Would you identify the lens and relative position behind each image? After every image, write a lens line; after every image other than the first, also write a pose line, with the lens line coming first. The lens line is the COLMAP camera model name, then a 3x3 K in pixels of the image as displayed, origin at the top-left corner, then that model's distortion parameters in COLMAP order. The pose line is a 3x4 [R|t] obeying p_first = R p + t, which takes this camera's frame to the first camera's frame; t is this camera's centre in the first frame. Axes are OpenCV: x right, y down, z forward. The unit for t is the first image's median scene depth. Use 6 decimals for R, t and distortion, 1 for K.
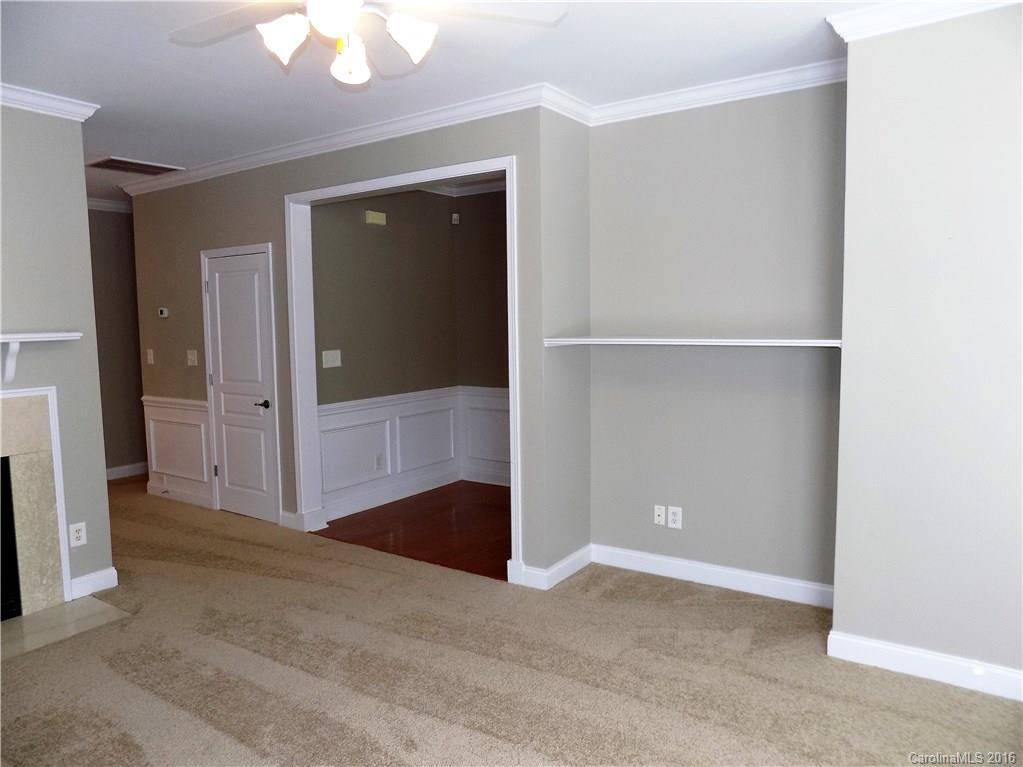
lens RADIAL K [[721.3, 0, 533.4], [0, 721.3, 387.2], [0, 0, 1]] dist [-0.015051, 0.066256]
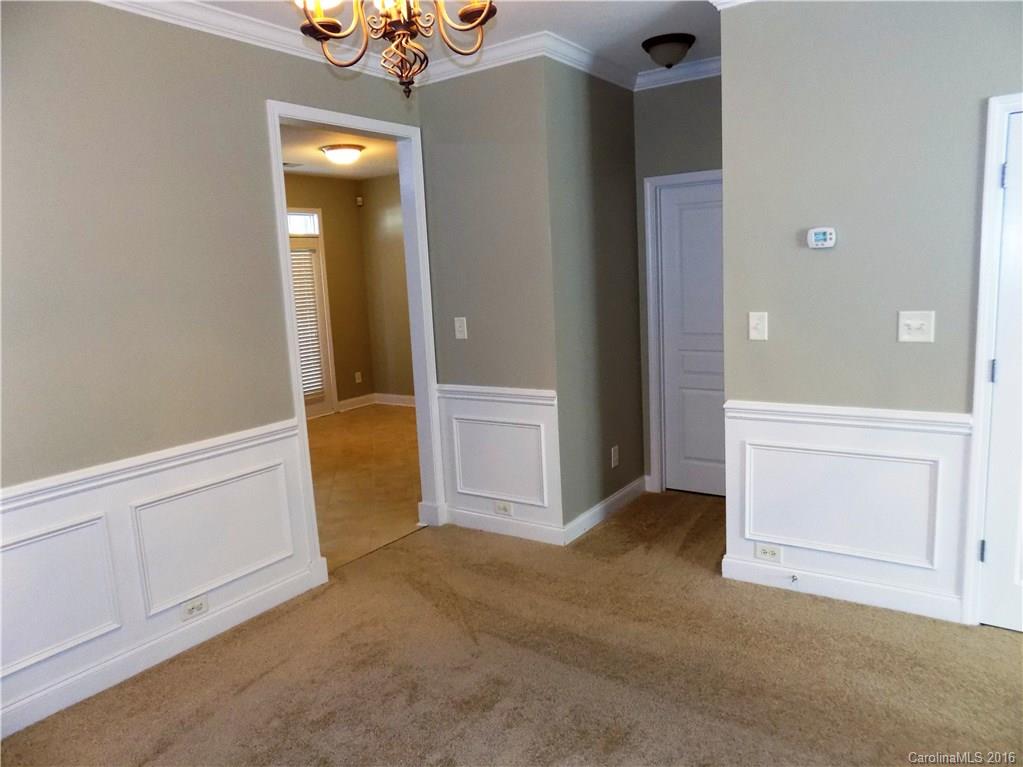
lens RADIAL K [[721.3, 0, 534.1], [0, 721.3, 382.8], [0, 0, 1]] dist [-0.015051, 0.066256]
pose [[0.998855, -0.047252, -0.007504, -0.456874], [0.047571, 0.997599, 0.050338, -0.023249], [0.005107, -0.050638, 0.998704, 0.314947]]
